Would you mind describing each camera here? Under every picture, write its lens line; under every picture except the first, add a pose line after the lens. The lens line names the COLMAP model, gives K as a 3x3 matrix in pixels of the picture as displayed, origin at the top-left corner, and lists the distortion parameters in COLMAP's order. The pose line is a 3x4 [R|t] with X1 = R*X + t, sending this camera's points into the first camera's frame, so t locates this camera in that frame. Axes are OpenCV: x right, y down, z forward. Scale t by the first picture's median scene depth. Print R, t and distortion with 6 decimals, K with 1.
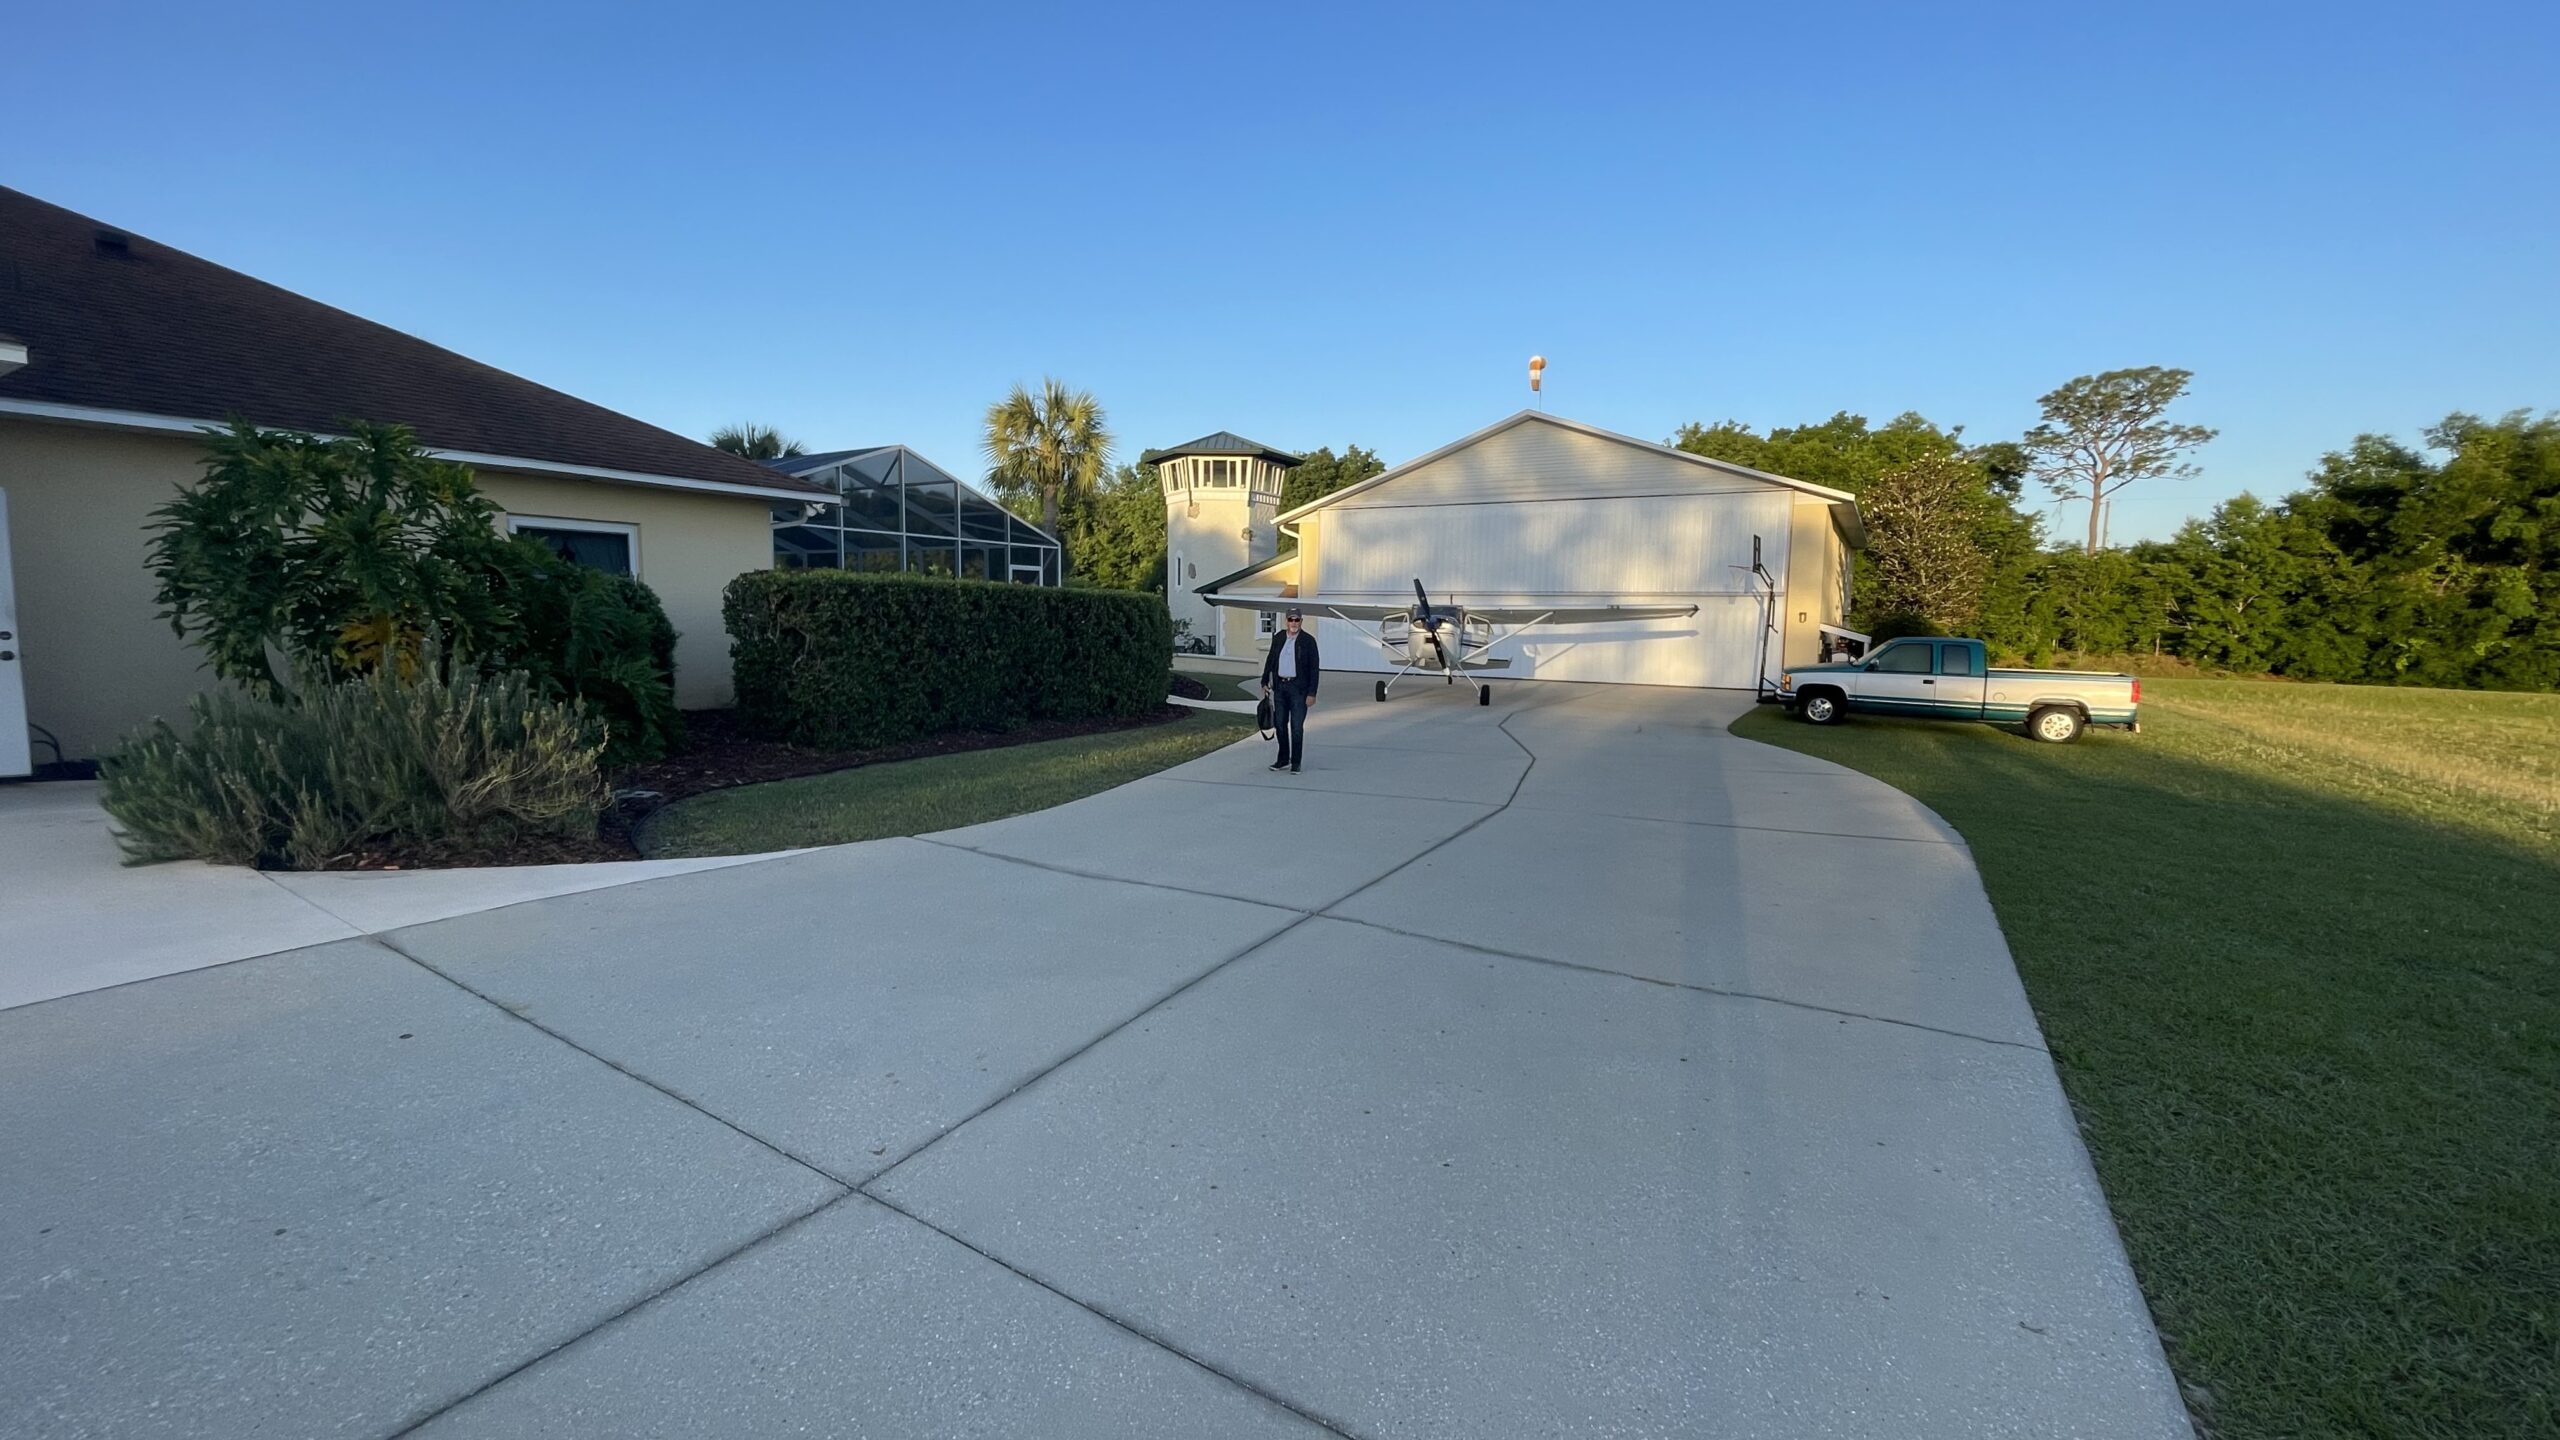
lens RADIAL K [[1043.2, 0, 1280.0], [0, 1043.2, 720.0], [0, 0, 1]] dist [0.001118, 0.000031]
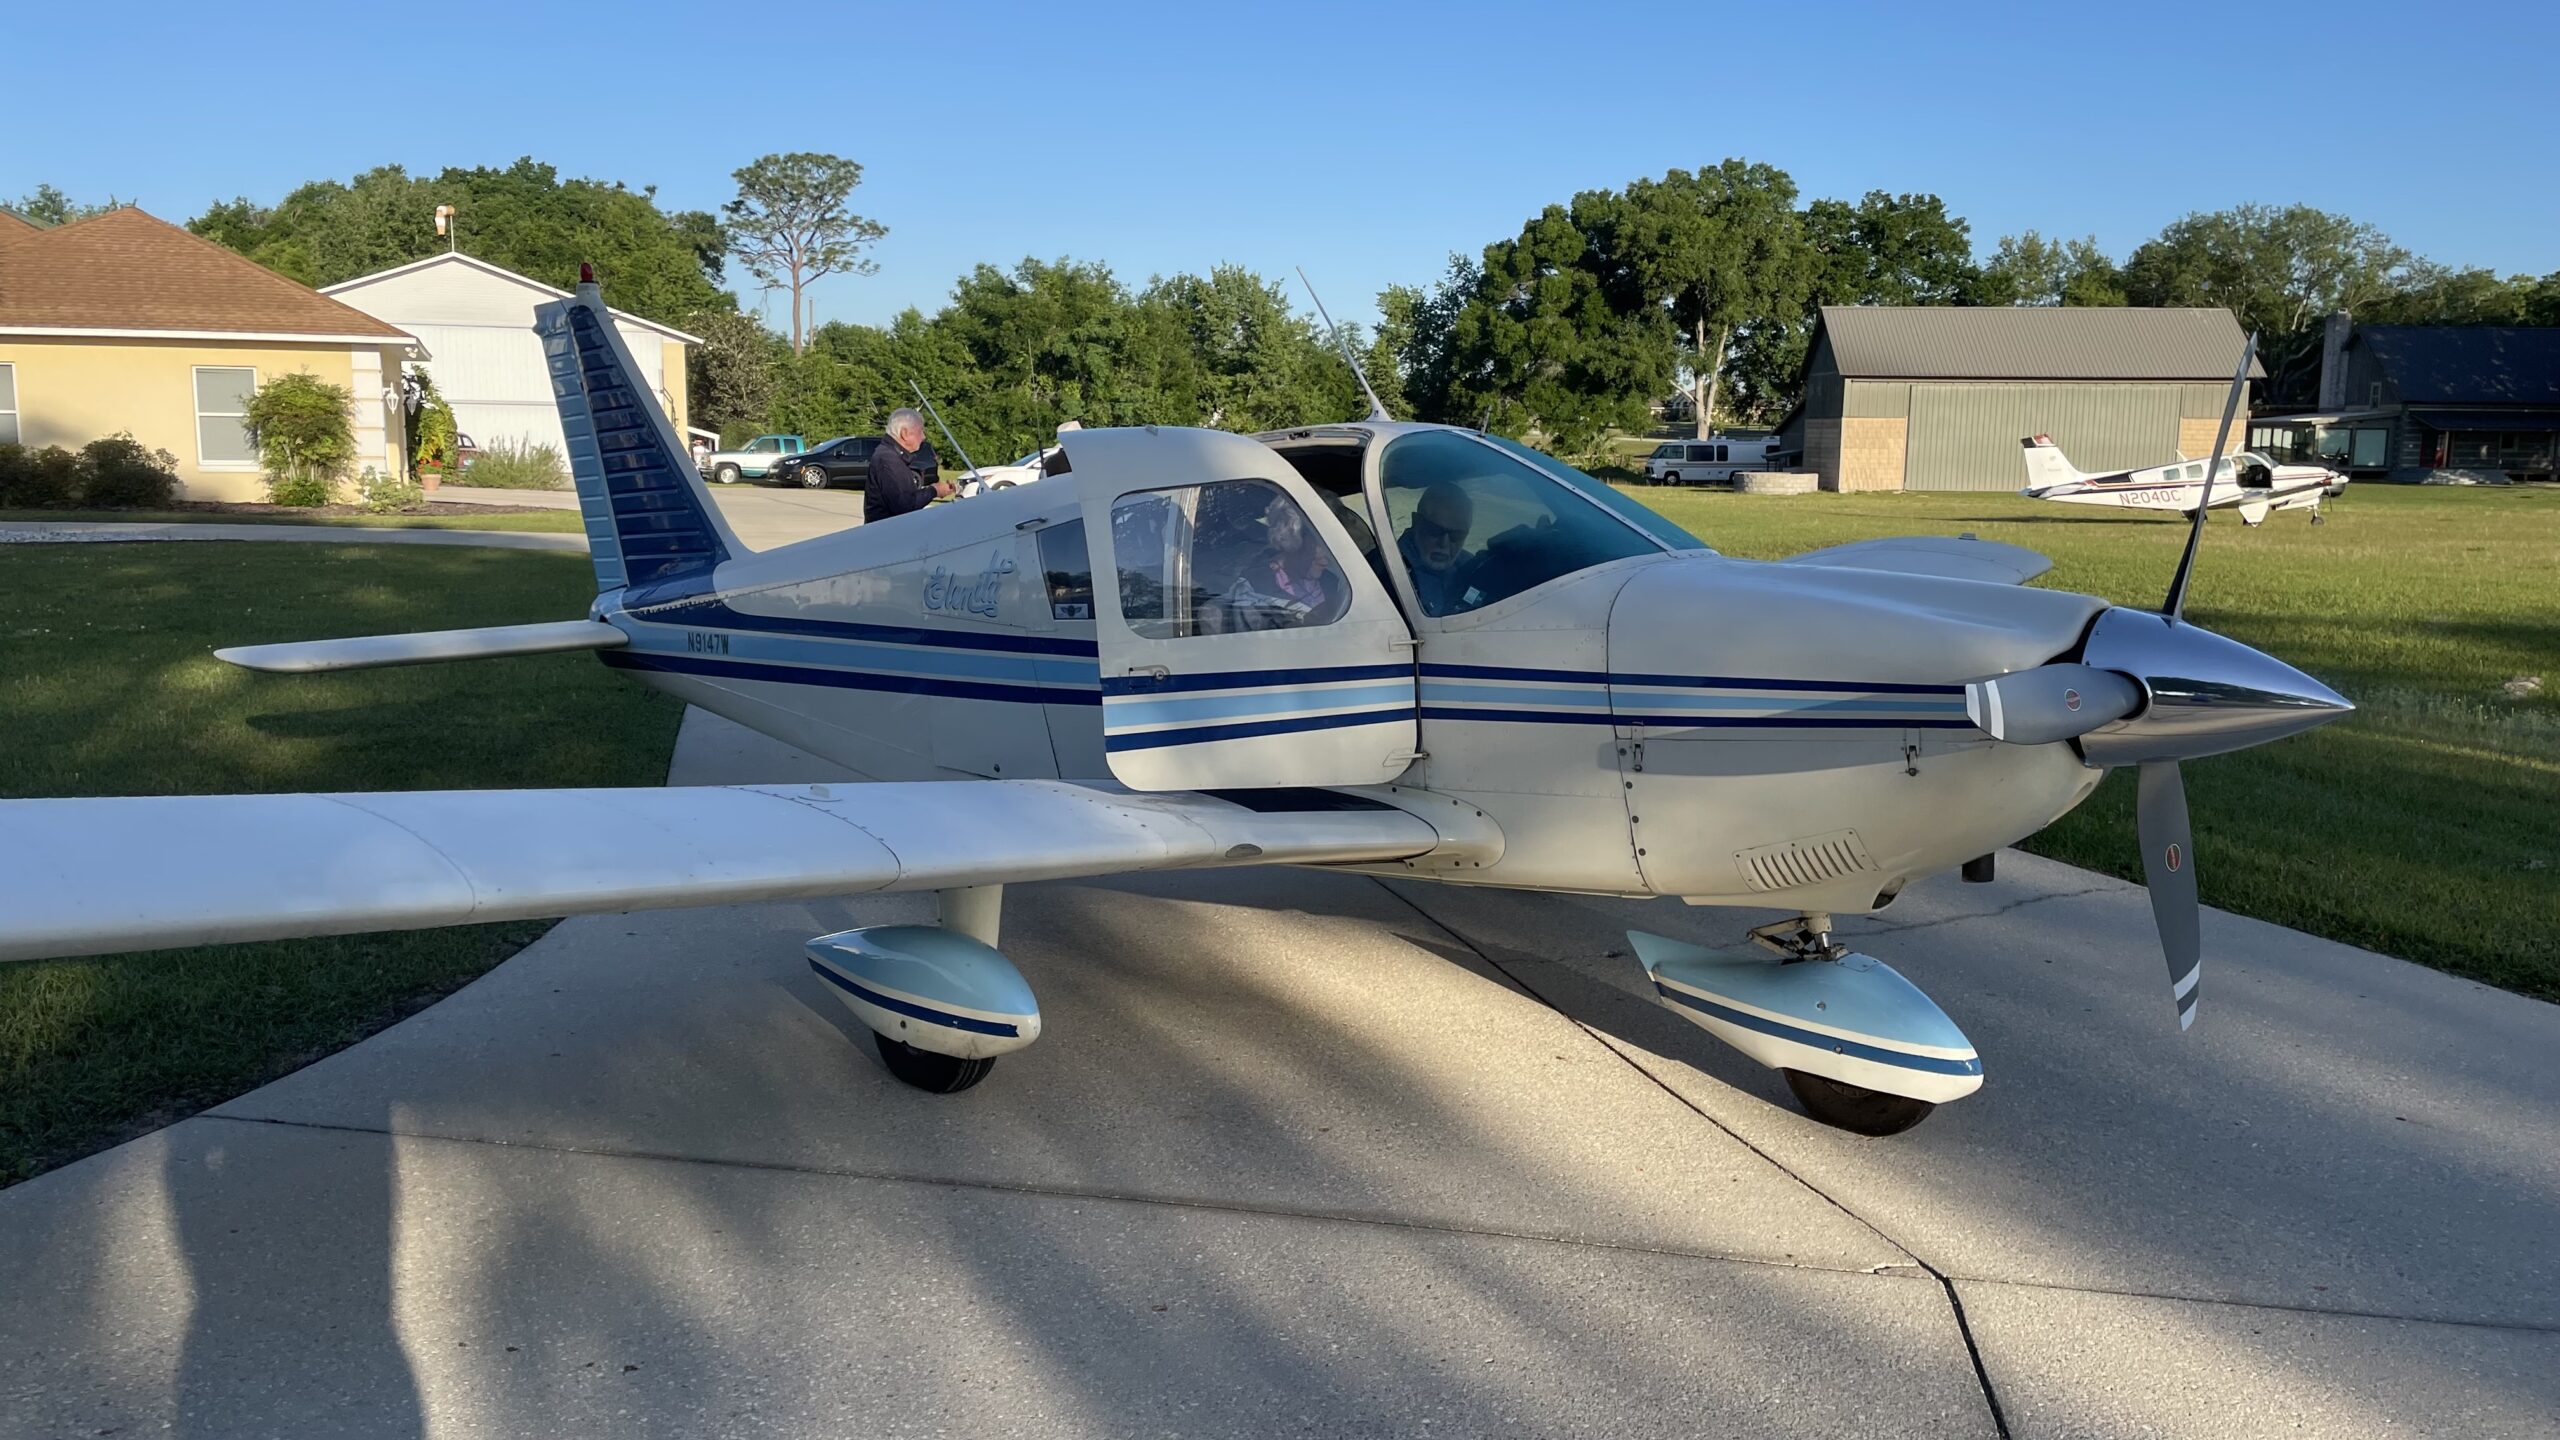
lens RADIAL K [[2009.0, 0, 1280.0], [0, 2009.0, 720.0], [0, 0, 1]] dist [0.026549, -0.001520]
pose [[0.616272, -0.120339, 0.778285, -0.716272], [0.076879, 0.992729, 0.092622, 0.069784], [-0.783772, 0.002753, 0.621042, -0.820190]]
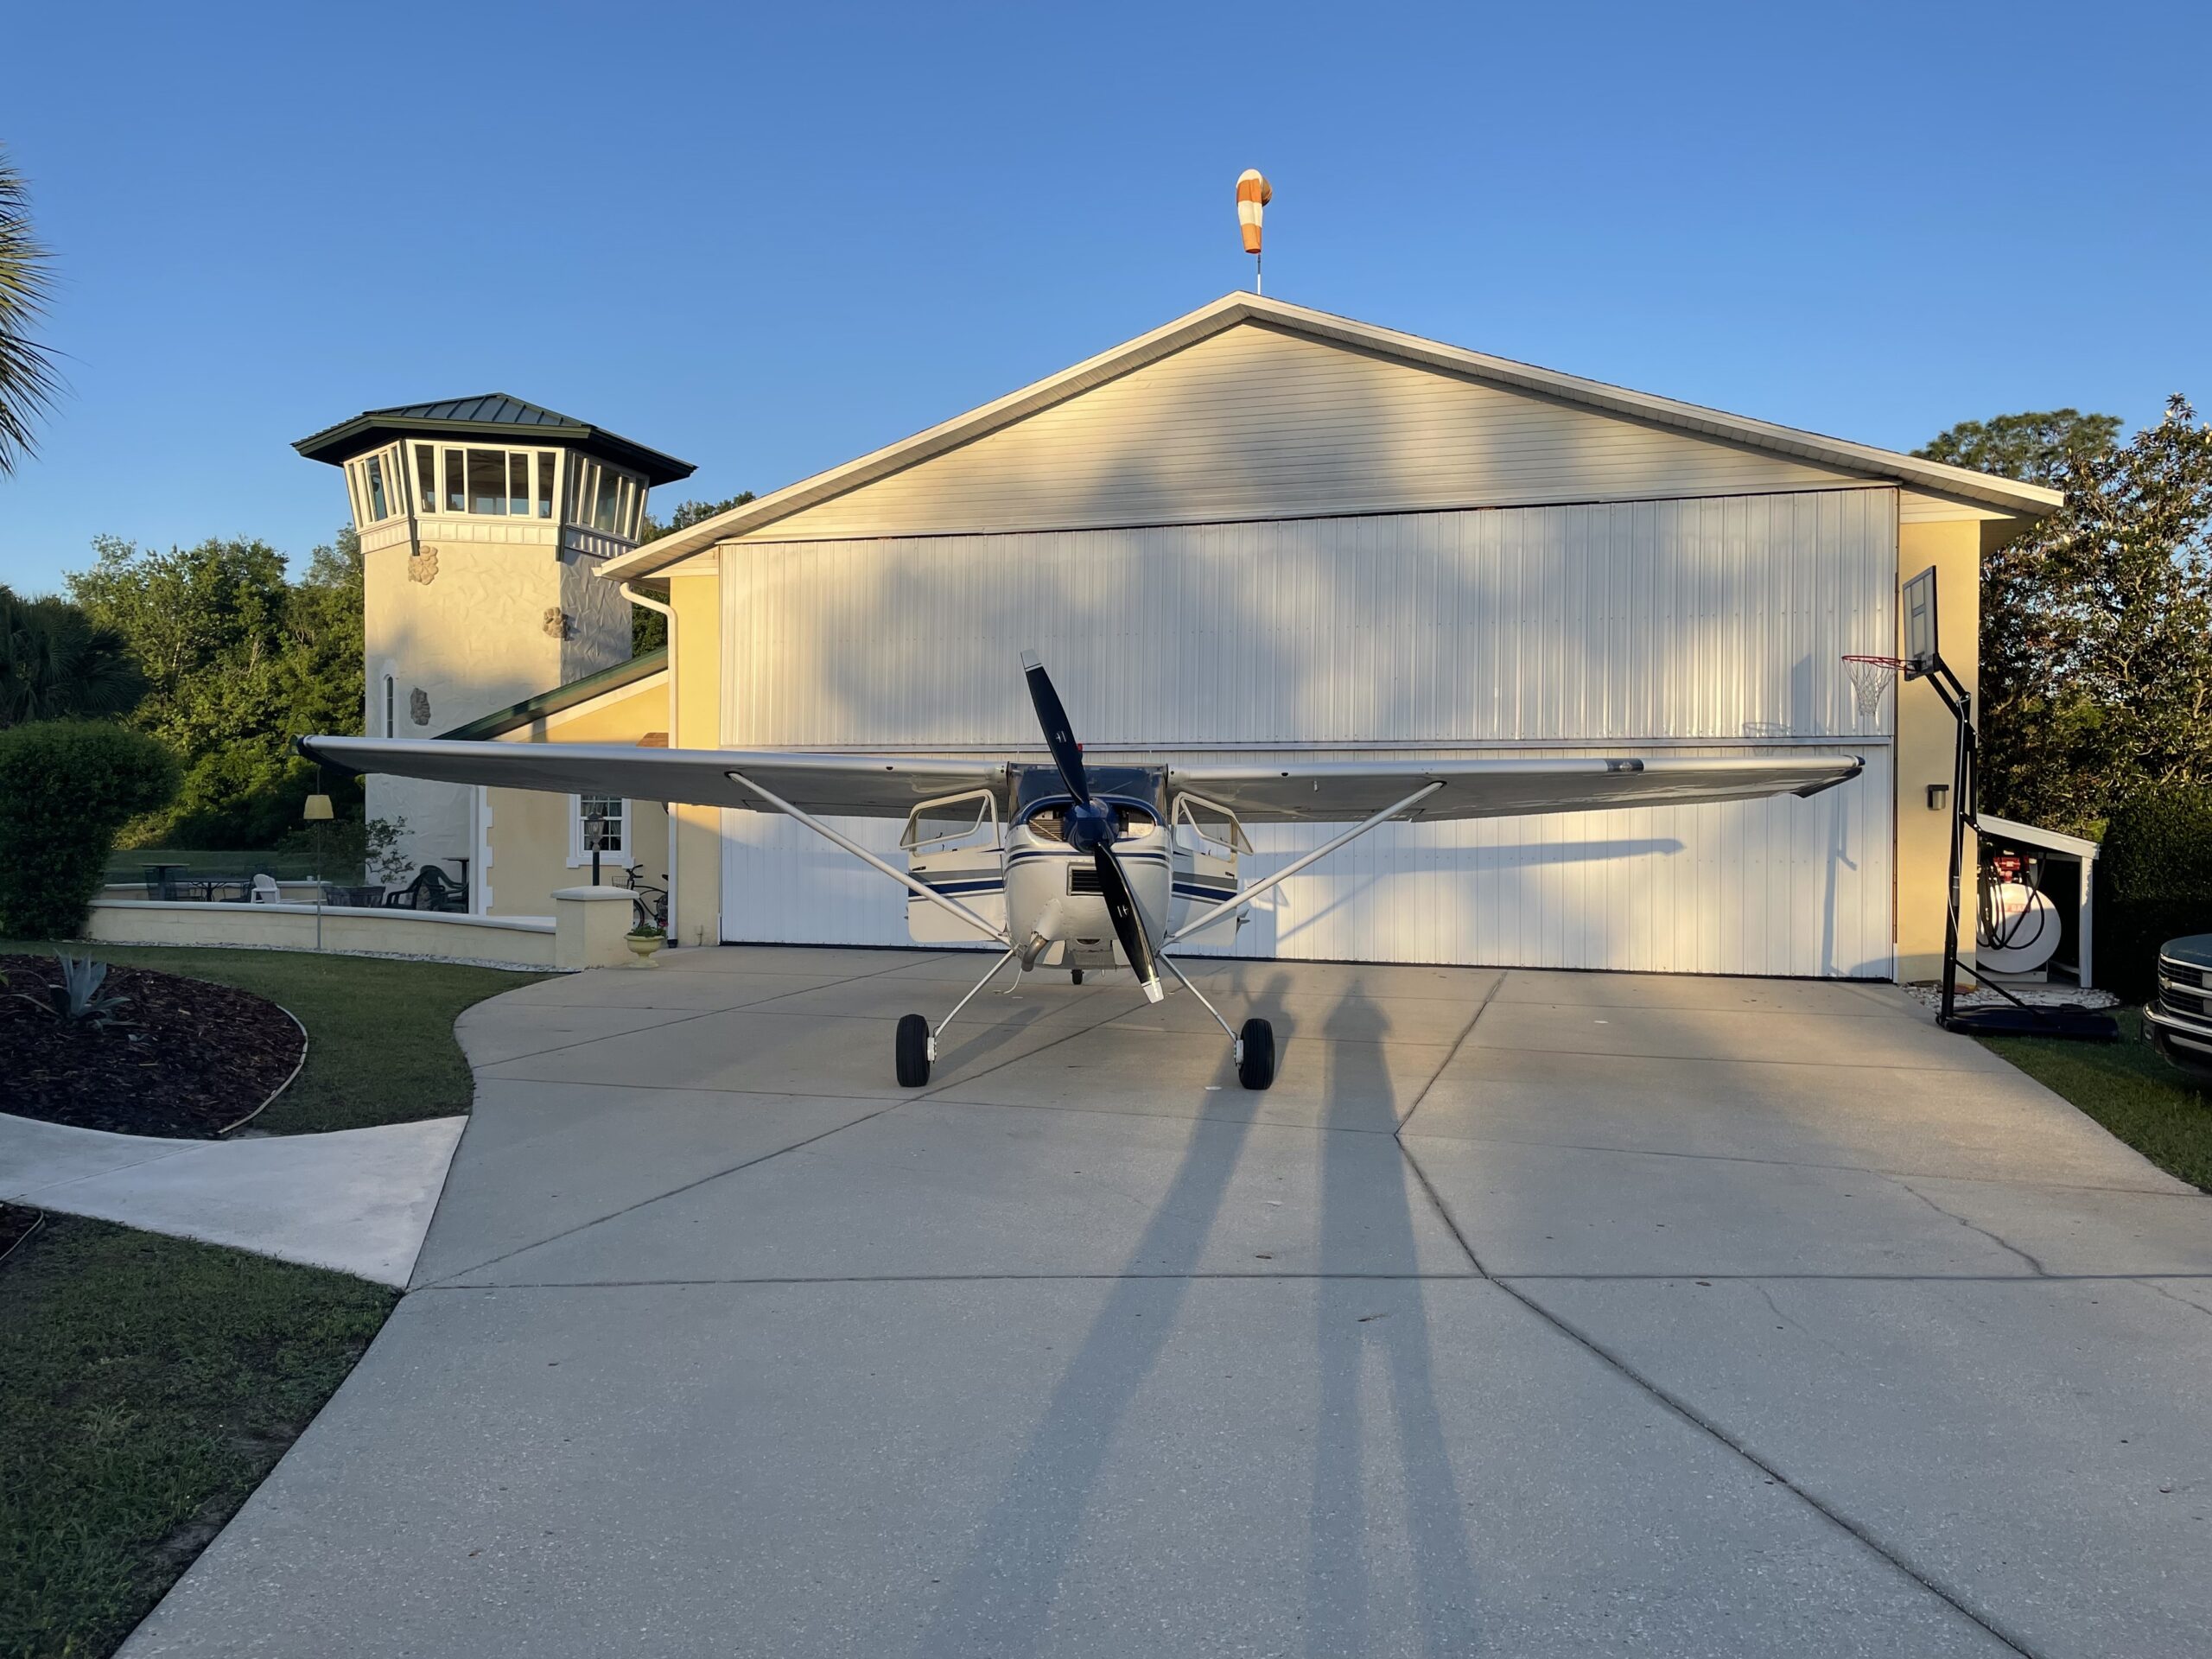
lens RADIAL K [[1670.7, 0, 1106.0], [0, 1670.7, 829.5], [0, 0, 1]] dist [0.087570, -0.116280]
pose [[0.969865, -0.013010, 0.243297, 0.017827], [0.034668, 0.995782, -0.084953, -0.025007], [-0.241166, 0.090828, 0.966224, 0.269588]]
